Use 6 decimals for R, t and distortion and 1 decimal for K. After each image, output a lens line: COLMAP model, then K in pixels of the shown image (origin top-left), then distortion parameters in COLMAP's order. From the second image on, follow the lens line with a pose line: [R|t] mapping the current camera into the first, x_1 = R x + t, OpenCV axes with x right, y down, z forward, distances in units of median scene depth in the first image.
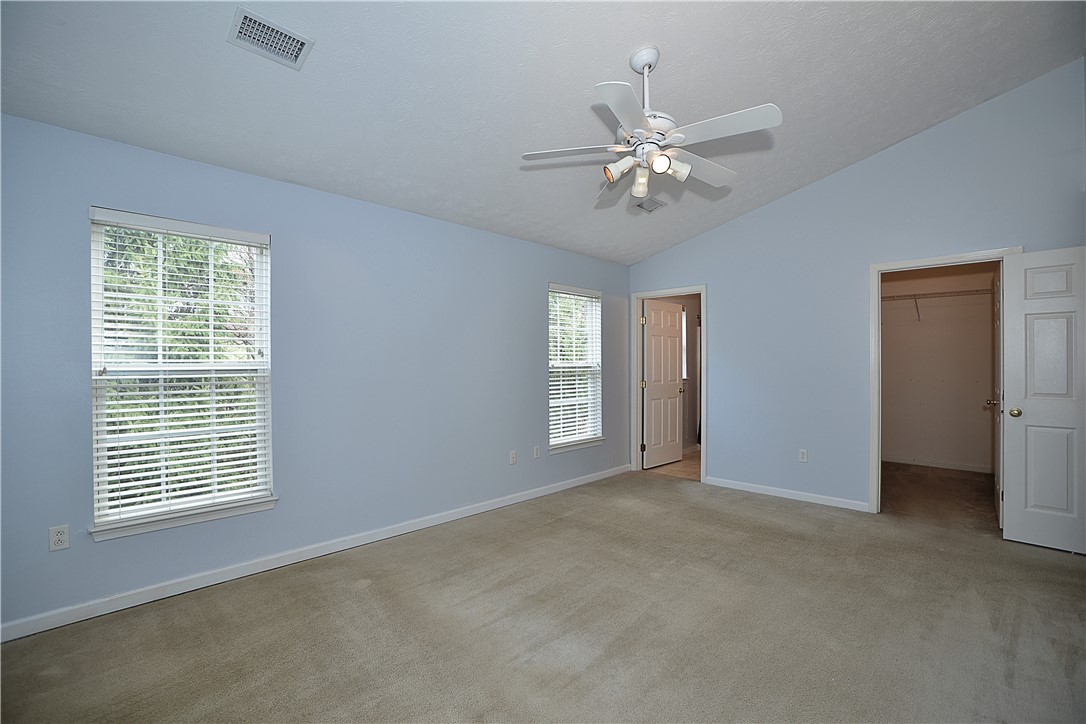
lens RADIAL K [[500.6, 0, 560.2], [0, 500.6, 364.1], [0, 0, 1]] dist [-0.003387, -0.000598]
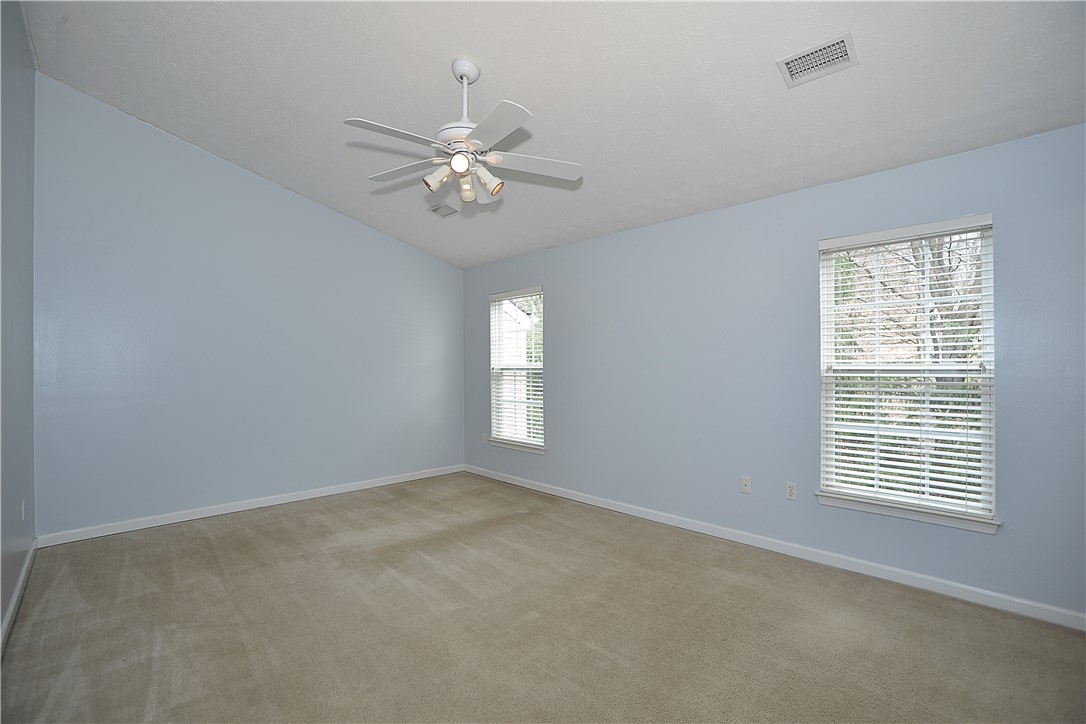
lens RADIAL K [[474.0, 0, 543.0], [0, 474.0, 362.0], [0, 0, 1]] dist [-0.004192, -0.000351]
pose [[-0.025011, -0.005180, -0.999674, 0.295590], [0.003285, 0.999981, -0.005263, -0.000754], [0.999682, -0.003415, -0.024993, 0.318757]]
